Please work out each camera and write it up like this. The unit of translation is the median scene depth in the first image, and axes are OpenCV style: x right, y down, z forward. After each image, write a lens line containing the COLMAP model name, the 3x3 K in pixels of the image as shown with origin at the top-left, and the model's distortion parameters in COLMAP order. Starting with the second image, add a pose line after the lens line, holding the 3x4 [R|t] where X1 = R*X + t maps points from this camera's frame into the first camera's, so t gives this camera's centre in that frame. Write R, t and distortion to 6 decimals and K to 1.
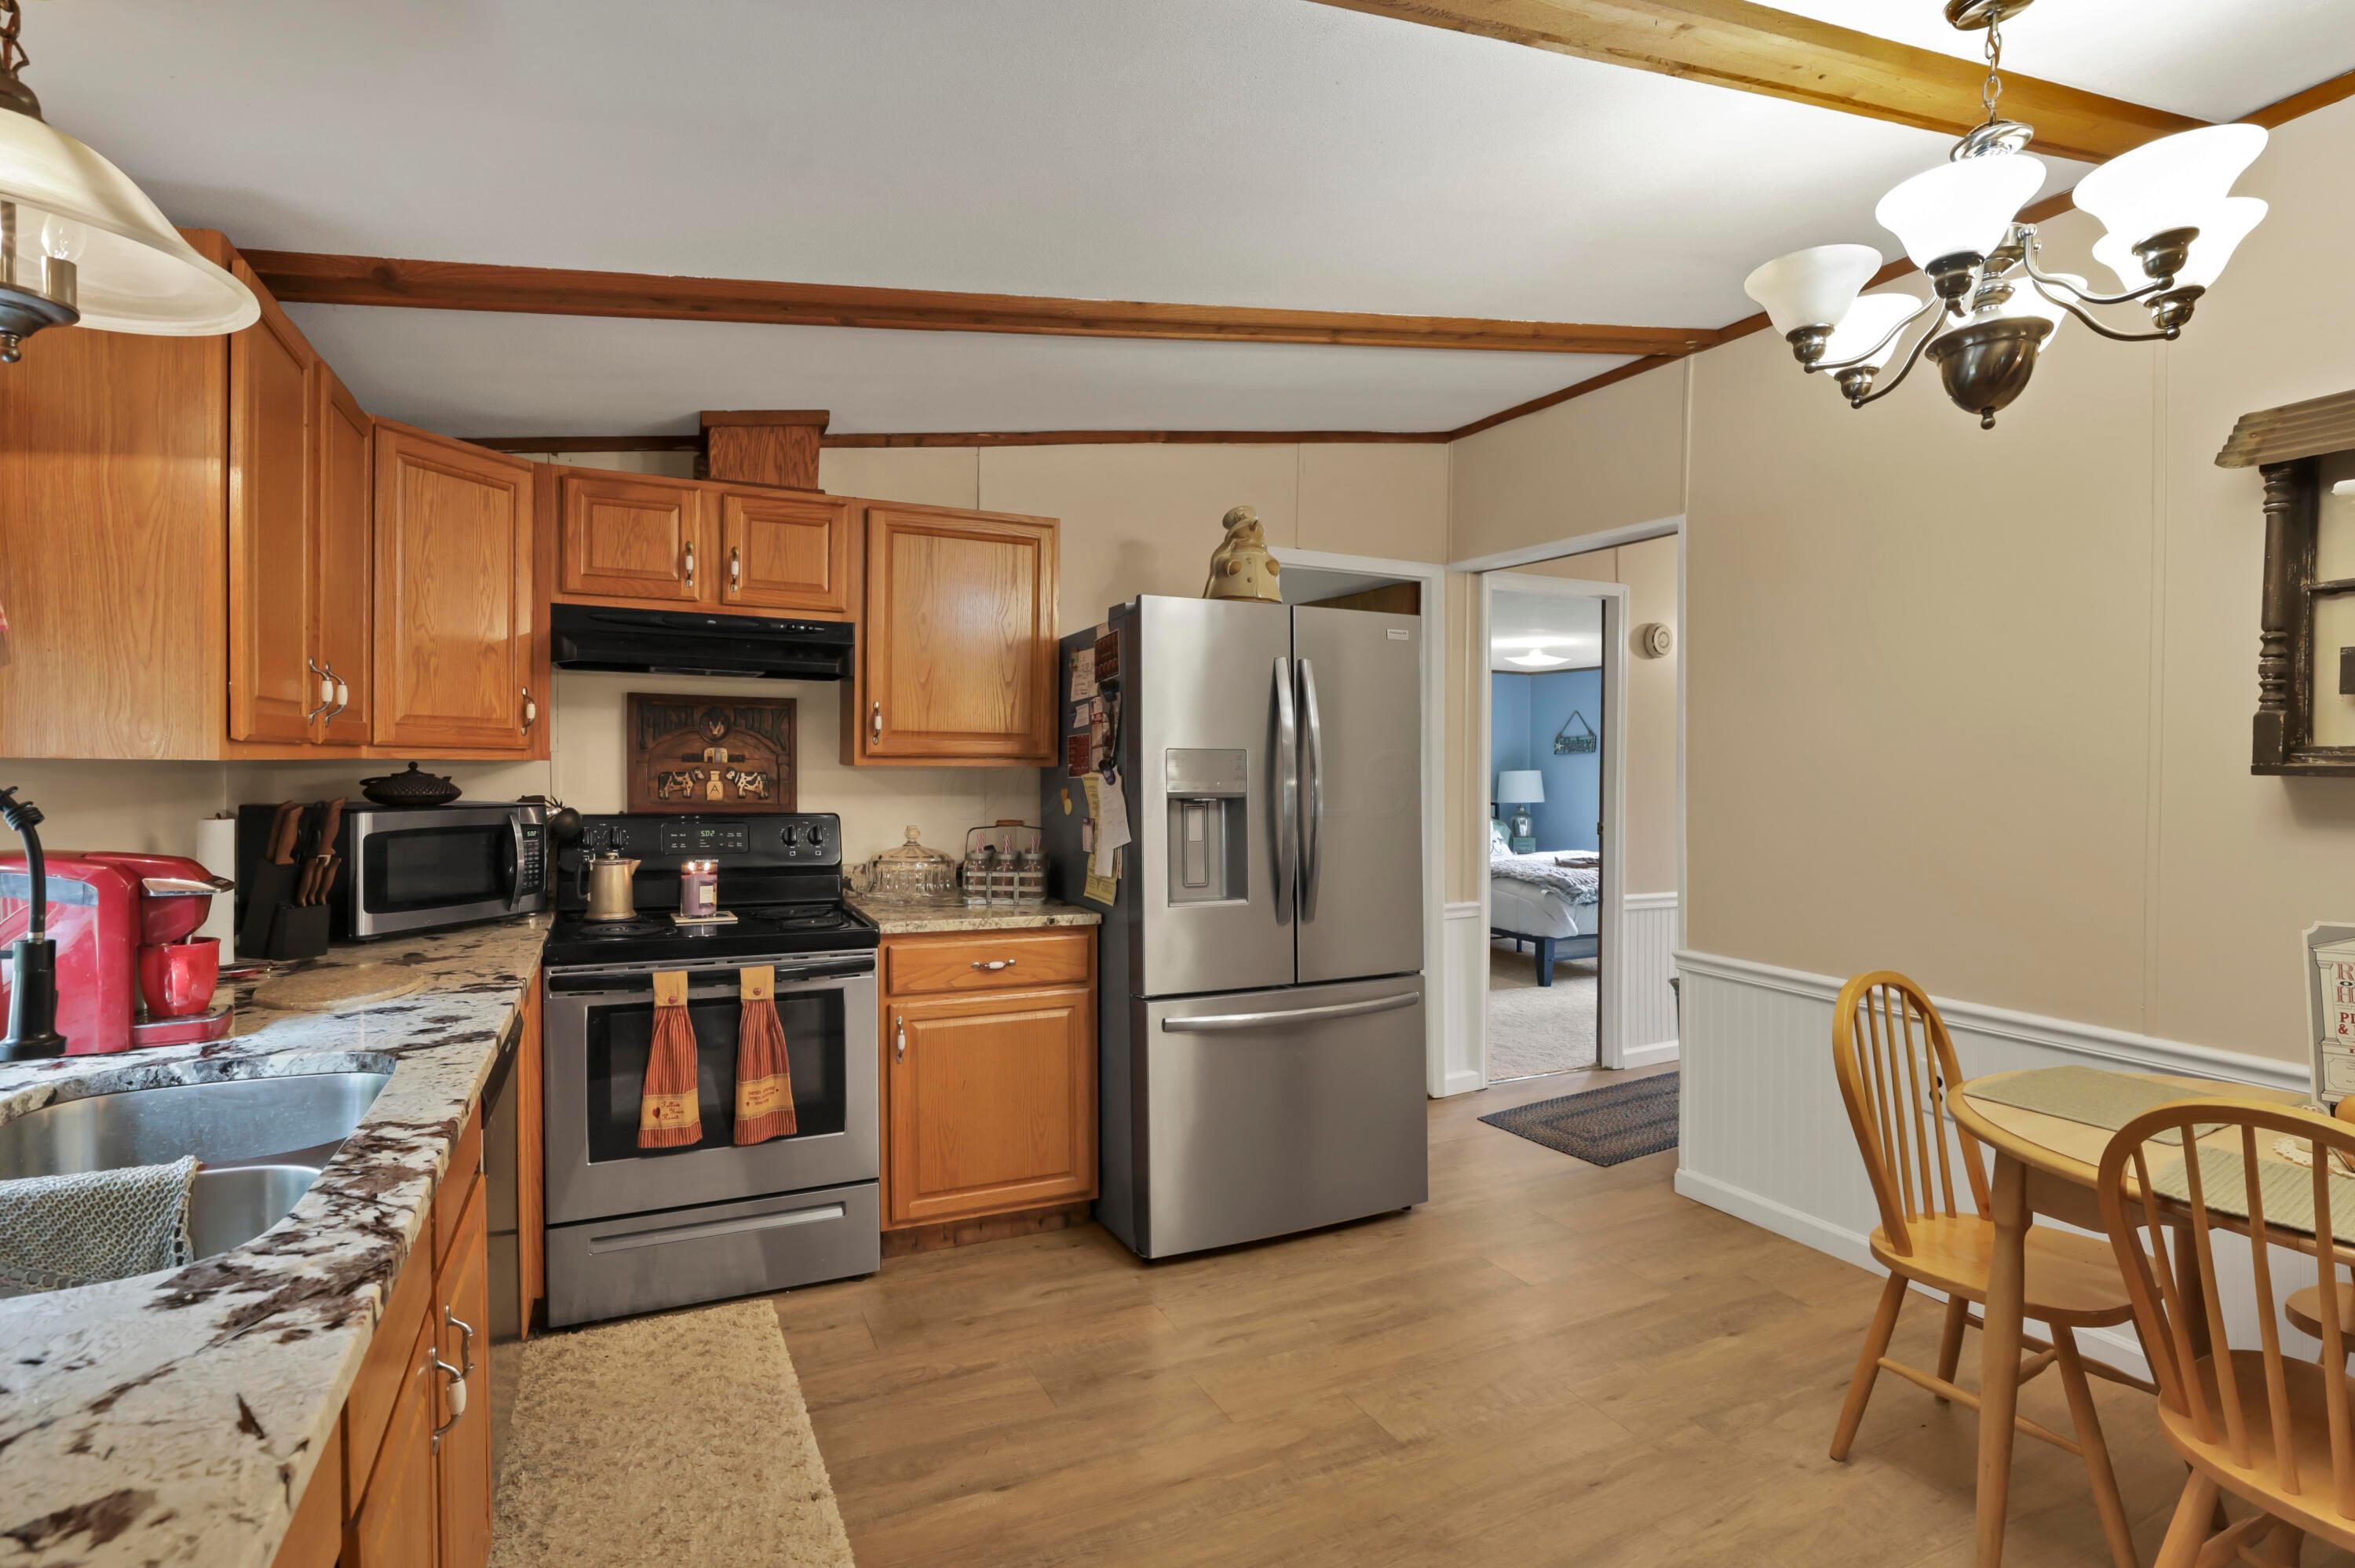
lens RADIAL K [[1126.6, 0, 1194.8], [0, 1126.6, 757.4], [0, 0, 1]] dist [-0.026268, 0.002910]
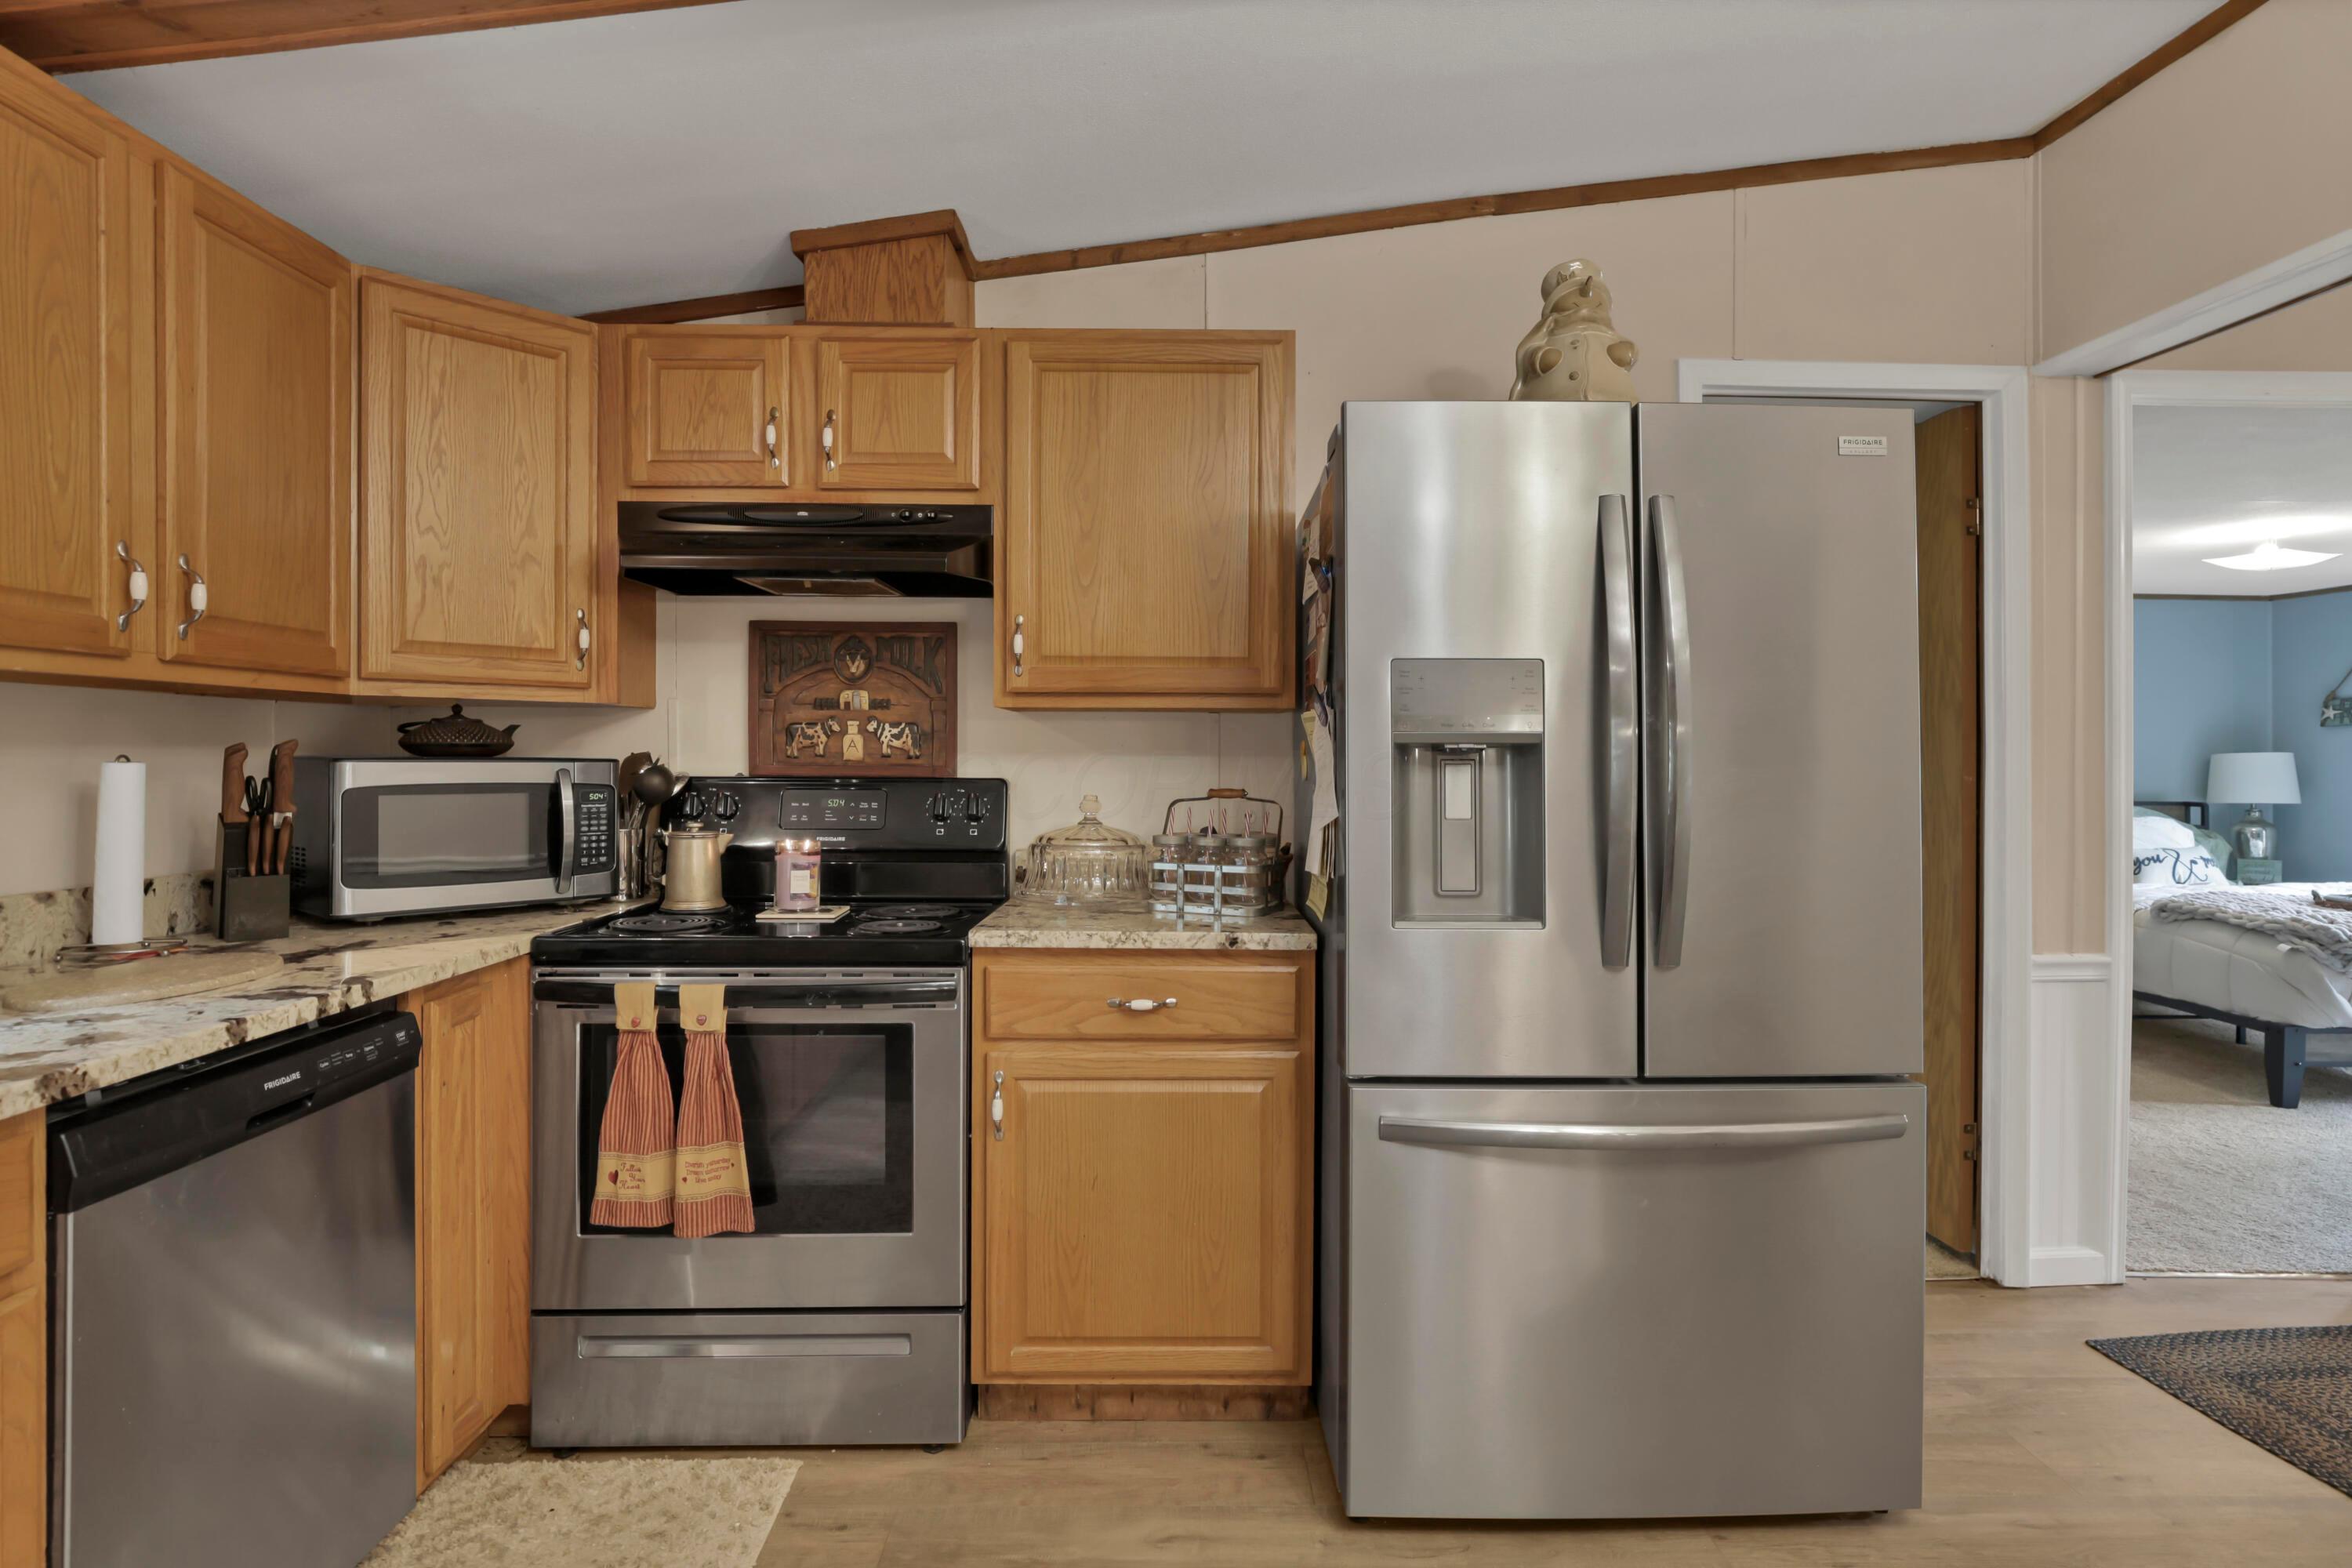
lens RADIAL K [[1276.8, 0, 1196.6], [0, 1276.8, 769.0], [0, 0, 1]] dist [-0.016892, 0.008769]
pose [[0.908632, -0.002192, -0.417592, 0.151994], [0.005292, 0.999966, 0.006266, 0.042307], [0.417564, -0.007903, 0.908613, 0.329583]]
